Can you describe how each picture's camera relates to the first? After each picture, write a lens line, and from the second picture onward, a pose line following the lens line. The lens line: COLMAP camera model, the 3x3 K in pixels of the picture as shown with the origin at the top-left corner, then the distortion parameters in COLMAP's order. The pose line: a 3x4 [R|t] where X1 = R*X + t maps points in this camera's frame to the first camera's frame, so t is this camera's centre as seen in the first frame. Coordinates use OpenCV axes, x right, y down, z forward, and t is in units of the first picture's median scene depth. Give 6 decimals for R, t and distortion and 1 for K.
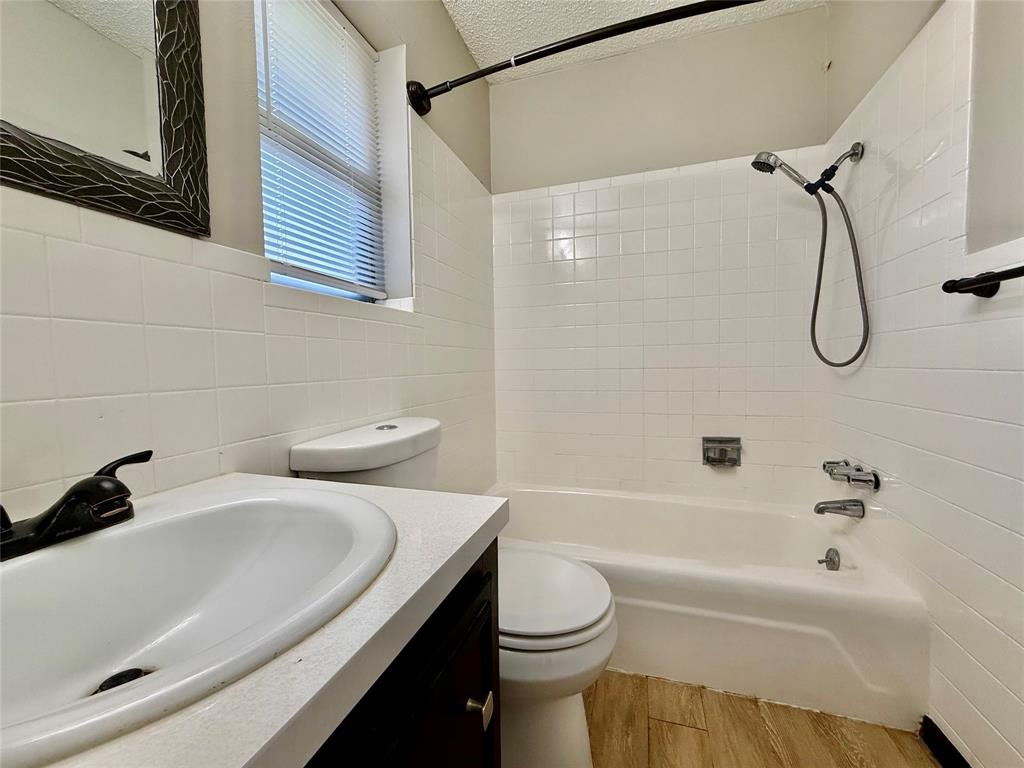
lens RADIAL K [[405.1, 0, 512.0], [0, 405.1, 384.0], [0, 0, 1]] dist [0.000843, 0.000313]
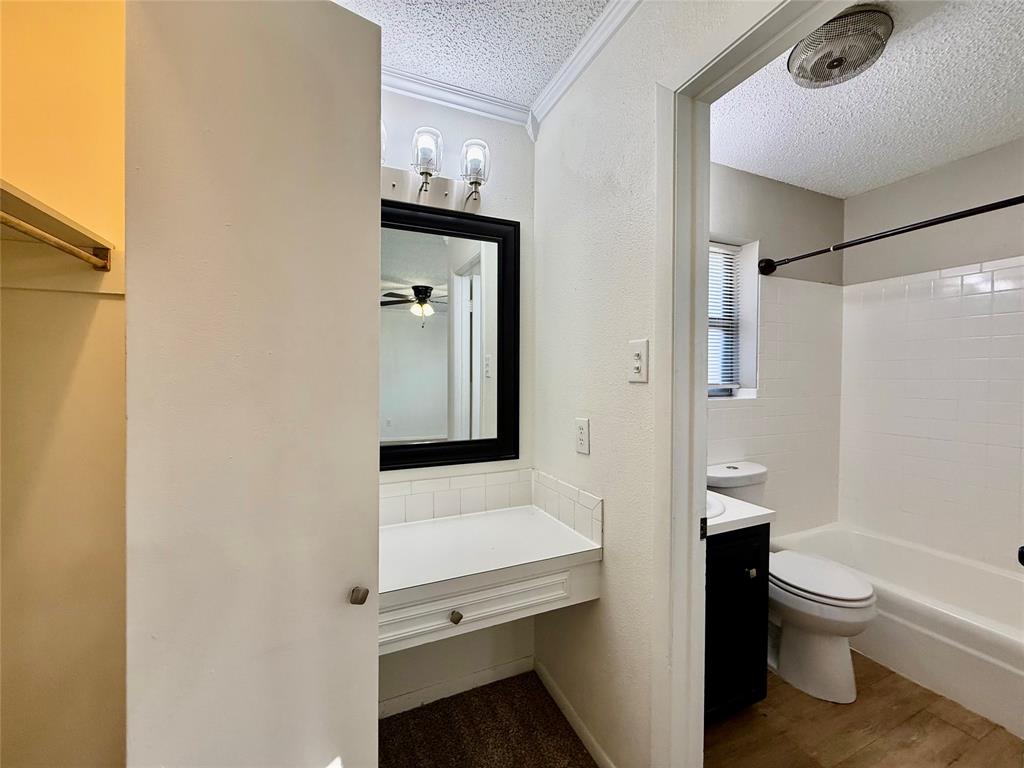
lens RADIAL K [[405.1, 0, 512.0], [0, 405.1, 384.0], [0, 0, 1]] dist [0.000843, 0.000313]
pose [[0.657502, 0.031614, -0.752789, 0.355021], [-0.051627, 0.998661, -0.003153, -0.184631], [0.751682, 0.040938, 0.658254, -0.866899]]
